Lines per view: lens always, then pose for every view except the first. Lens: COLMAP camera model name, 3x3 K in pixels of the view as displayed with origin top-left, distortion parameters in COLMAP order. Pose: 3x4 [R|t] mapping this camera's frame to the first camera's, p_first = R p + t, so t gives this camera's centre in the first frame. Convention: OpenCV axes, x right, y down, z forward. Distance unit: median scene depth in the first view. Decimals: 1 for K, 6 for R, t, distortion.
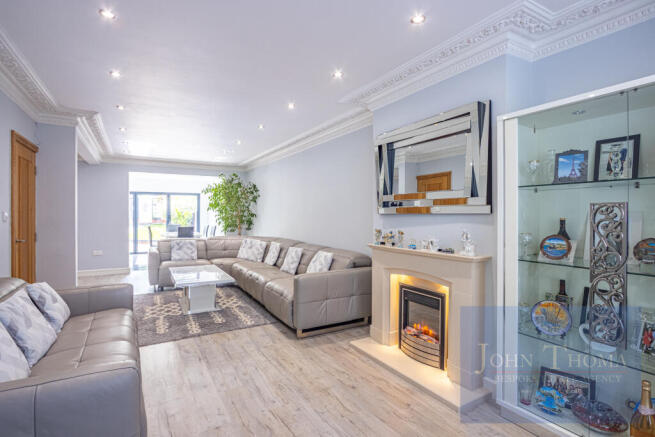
lens RADIAL K [[332.2, 0, 338.6], [0, 332.2, 214.0], [0, 0, 1]] dist [0.001495, 0.000540]
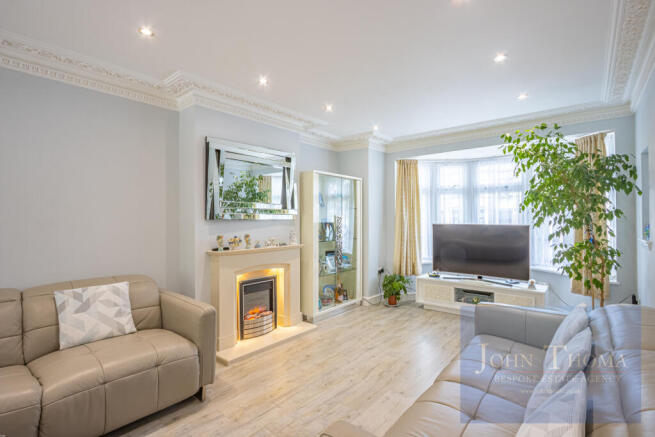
lens RADIAL K [[301.4, 0, 323.1], [0, 301.4, 216.0], [0, 0, 1]] dist [-0.022992, 0.000173]
pose [[-0.300057, 0.013704, 0.953823, -0.912518], [0.001736, 0.999903, -0.013819, 0.001696], [-0.953920, -0.002491, -0.300052, 1.097044]]
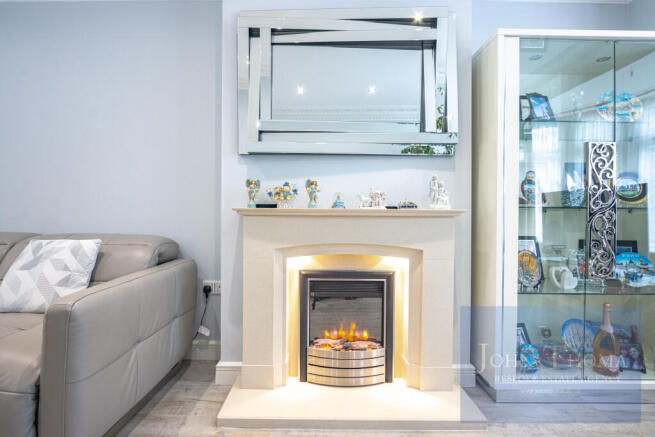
lens RADIAL K [[301.4, 0, 323.1], [0, 301.4, 216.0], [0, 0, 1]] dist [-0.022992, 0.000173]
pose [[0.542979, 0.000667, 0.839746, -0.256459], [-0.000222, 1.000000, -0.000651, 0.116923], [-0.839746, 0.000167, 0.542979, 0.717018]]
